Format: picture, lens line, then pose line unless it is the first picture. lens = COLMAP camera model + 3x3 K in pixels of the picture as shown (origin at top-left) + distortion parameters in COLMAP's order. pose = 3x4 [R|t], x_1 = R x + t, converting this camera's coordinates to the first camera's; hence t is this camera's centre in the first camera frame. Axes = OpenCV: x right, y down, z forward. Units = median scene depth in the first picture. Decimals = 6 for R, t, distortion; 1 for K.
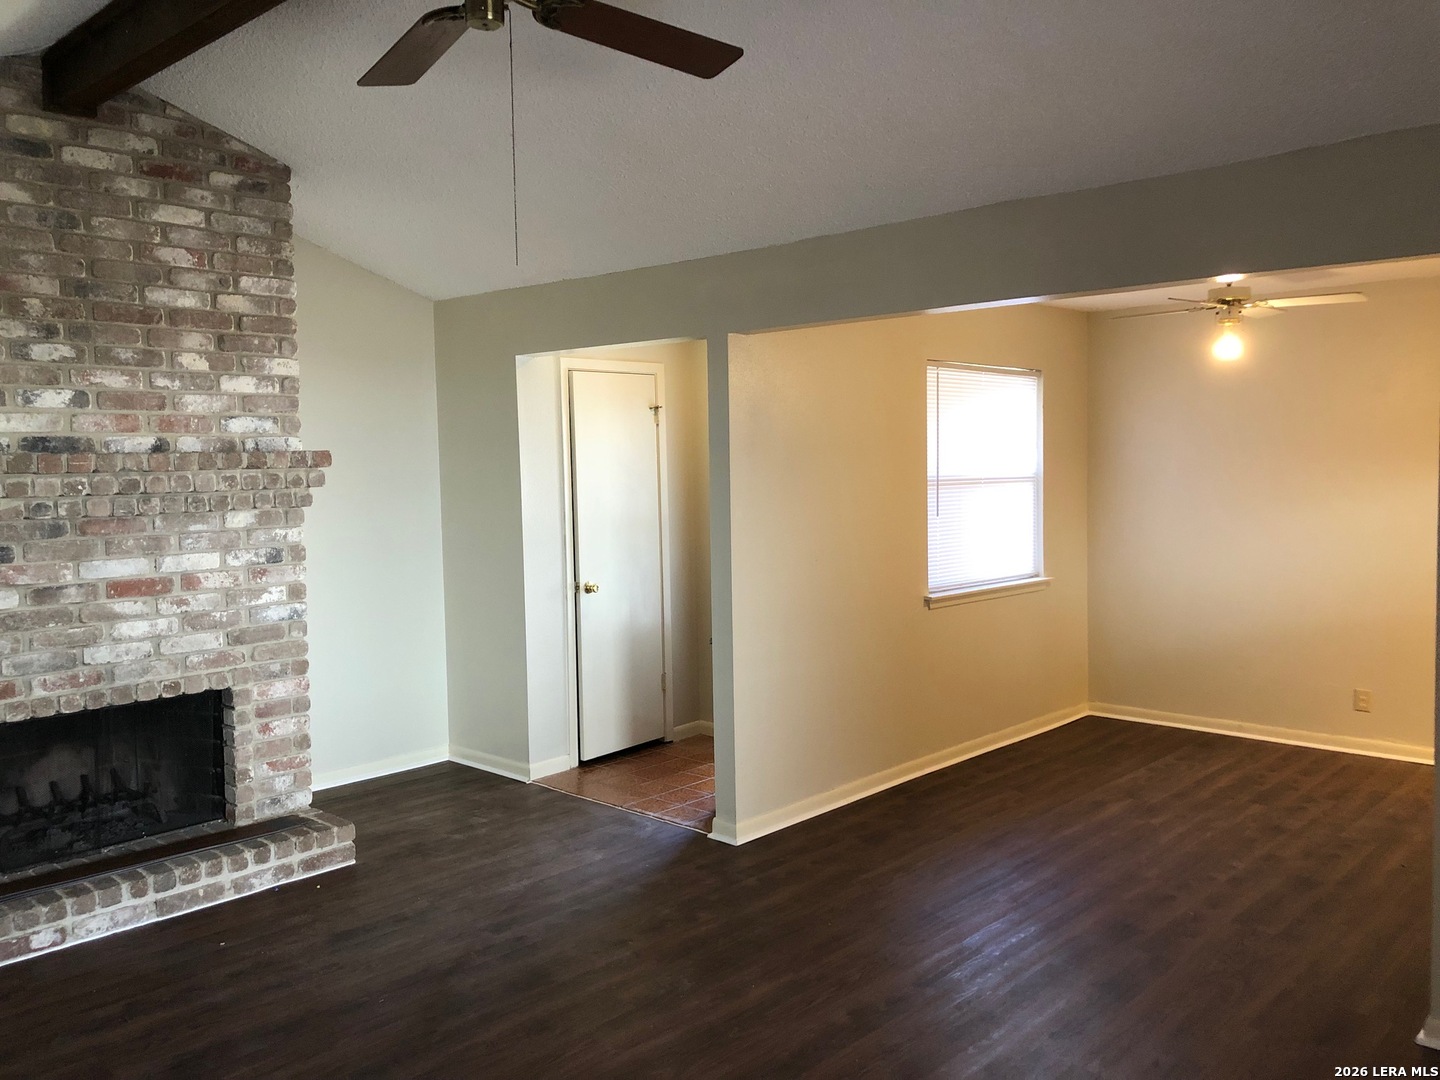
lens RADIAL K [[1175.2, 0, 720.0], [0, 1175.2, 540.0], [0, 0, 1]] dist [0.010893, 0.007564]
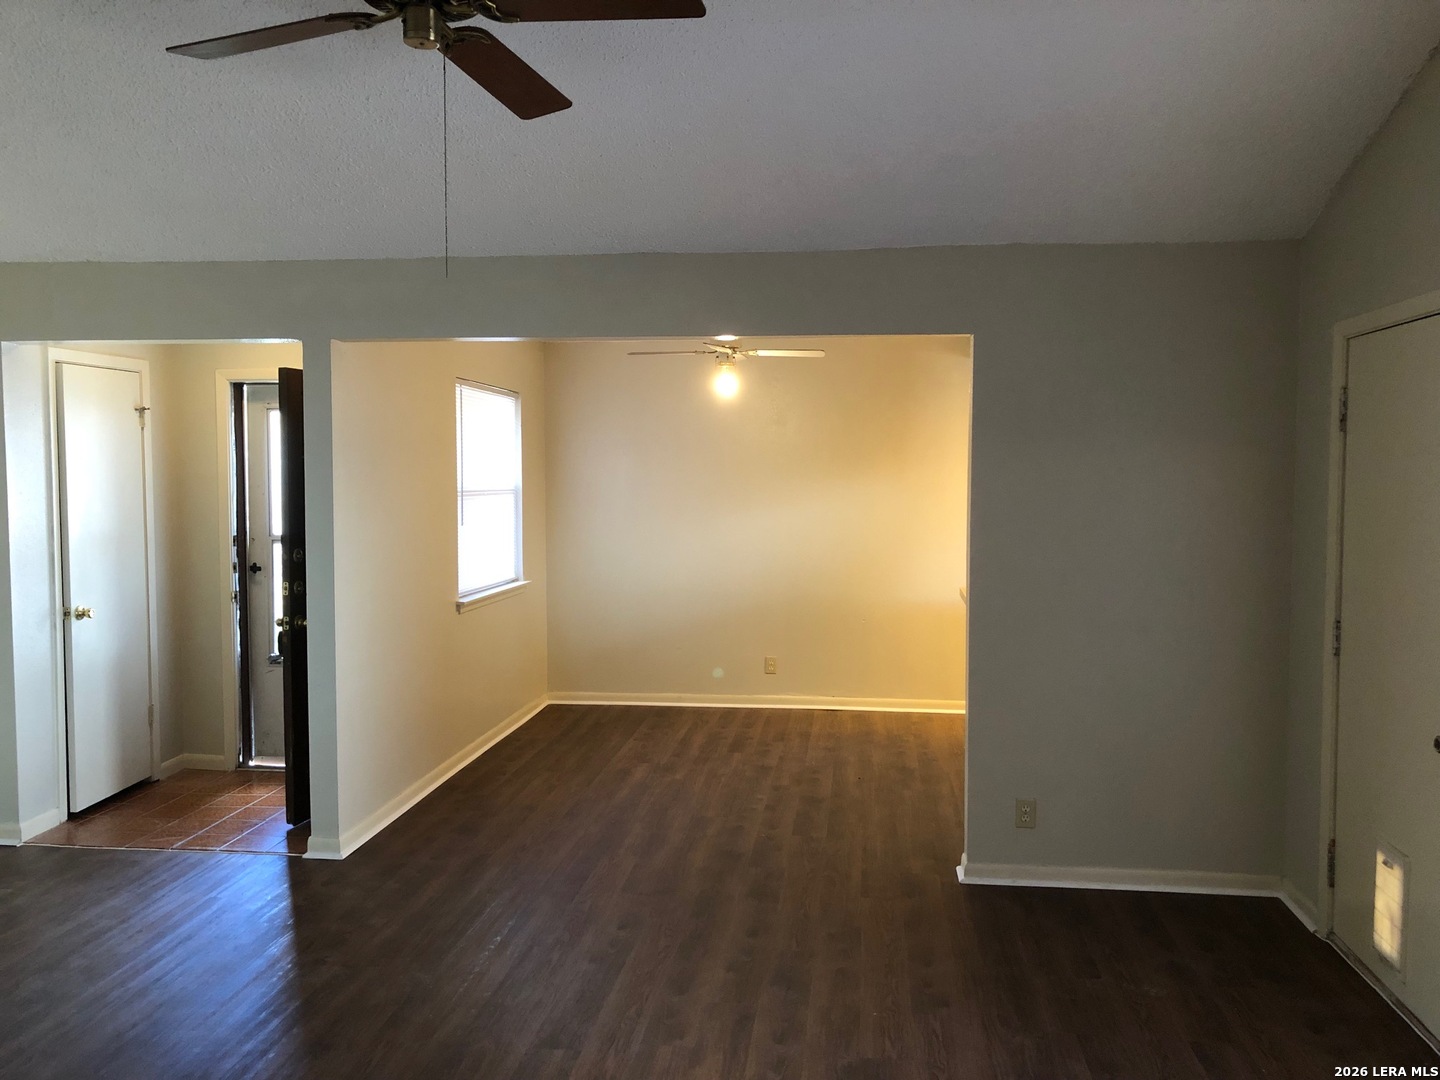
lens RADIAL K [[1177.8, 0, 719.4], [0, 1177.8, 552.3], [0, 0, 1]] dist [0.113284, -0.172115]
pose [[0.807903, -0.026481, 0.588720, -0.258750], [0.028936, 0.999567, 0.005253, 0.004986], [-0.588605, 0.012791, 0.808320, 0.000503]]
